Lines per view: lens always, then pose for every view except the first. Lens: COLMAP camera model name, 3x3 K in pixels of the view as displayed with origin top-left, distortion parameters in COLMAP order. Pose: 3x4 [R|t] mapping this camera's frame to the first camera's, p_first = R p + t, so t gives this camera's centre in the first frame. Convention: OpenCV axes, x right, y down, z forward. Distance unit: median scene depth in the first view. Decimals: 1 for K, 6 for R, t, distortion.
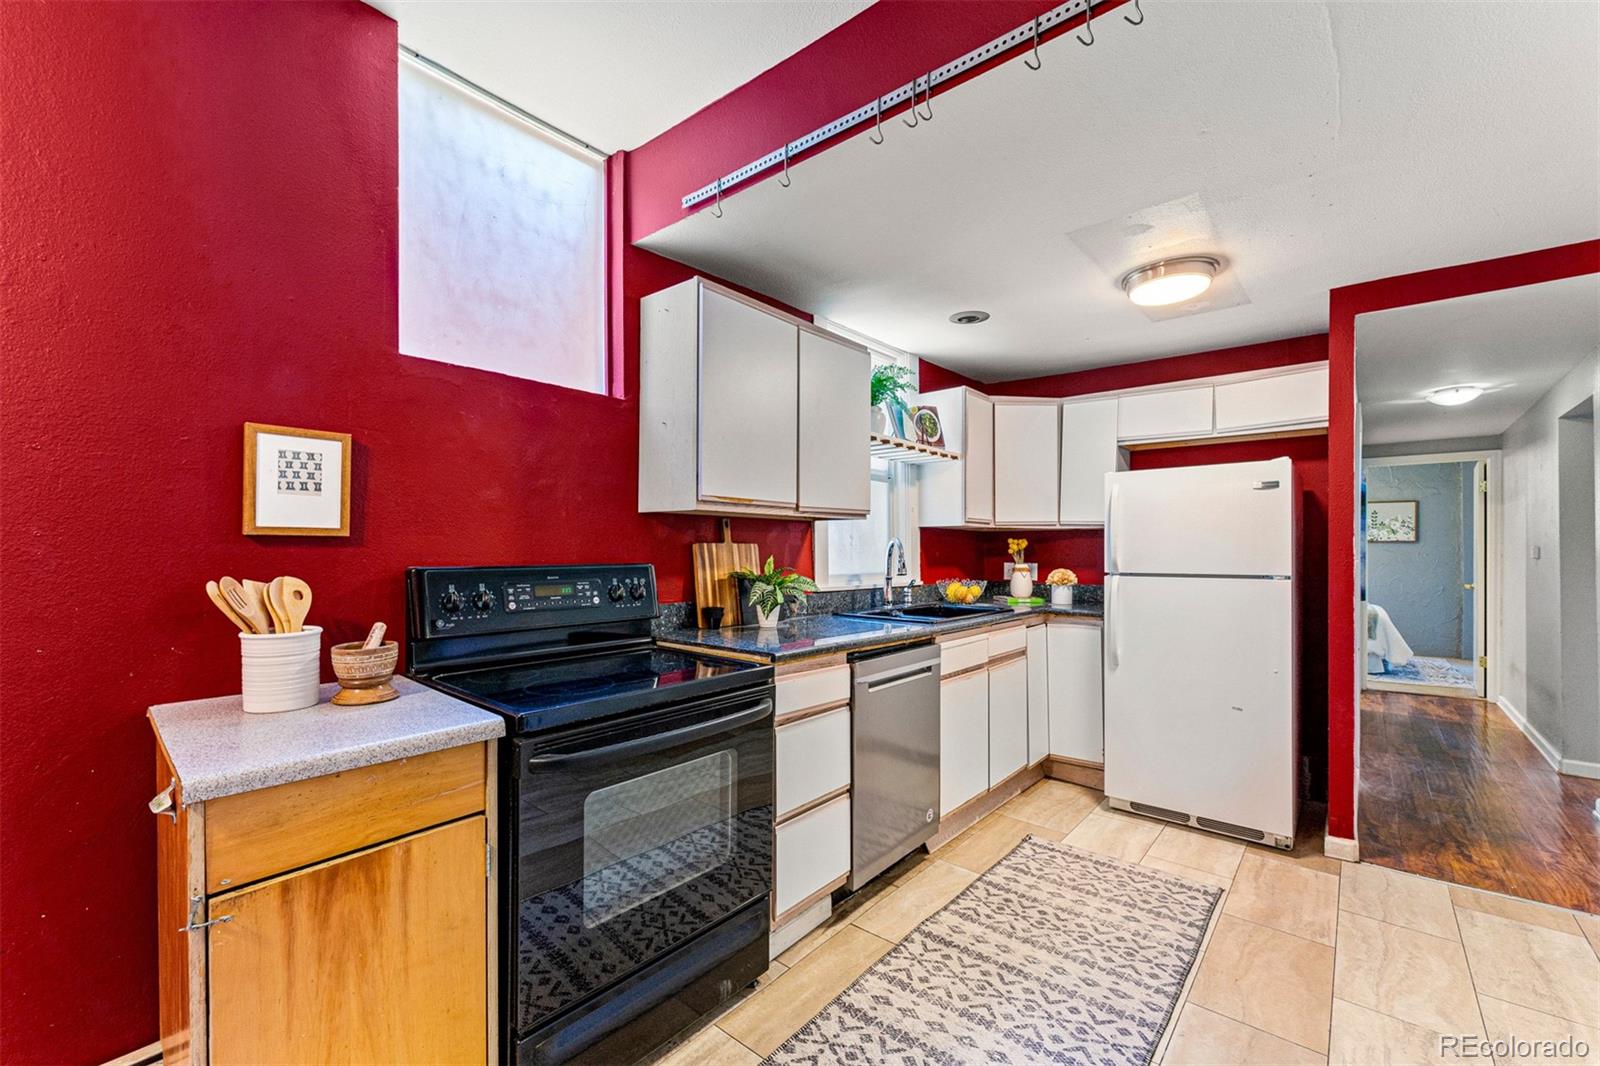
lens RADIAL K [[665.7, 0, 791.5], [0, 665.7, 547.9], [0, 0, 1]] dist [0.001989, -0.001441]
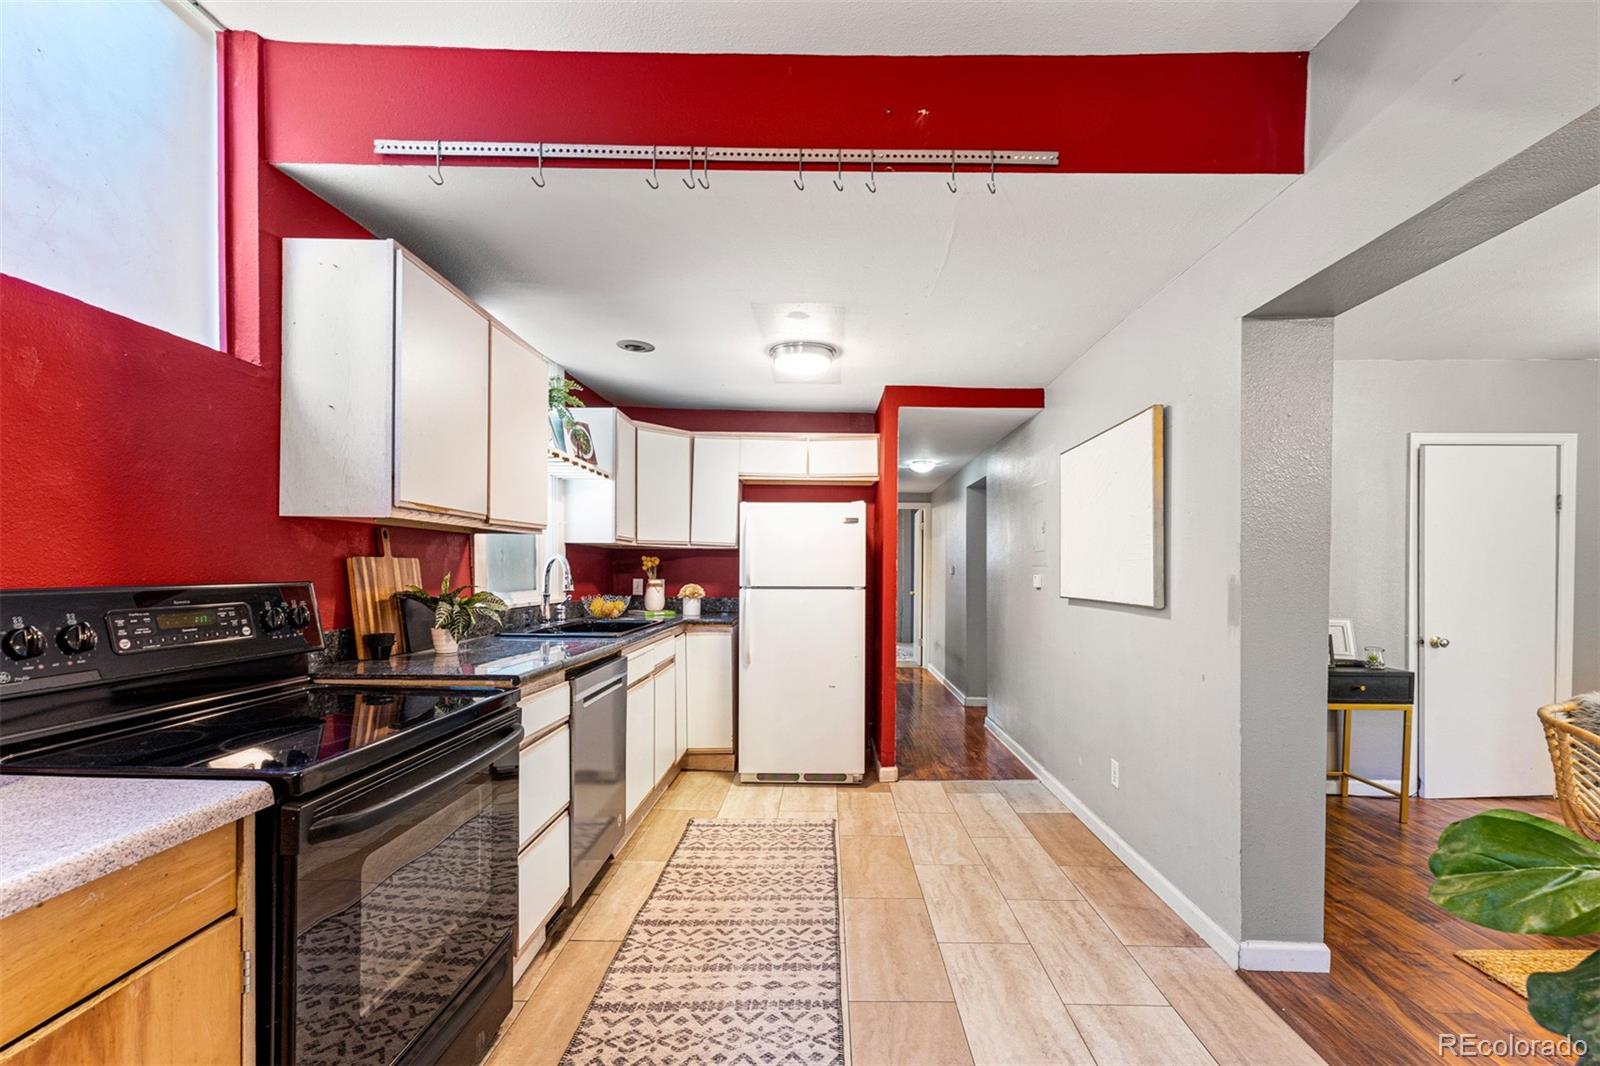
lens RADIAL K [[665.7, 0, 831.4], [0, 665.7, 573.8], [0, 0, 1]] dist [0.001989, -0.001441]
pose [[0.753050, -0.001192, 0.657962, -0.261808], [-0.007708, 0.999914, 0.010633, 0.000619], [-0.657918, -0.013078, 0.752976, -0.003586]]
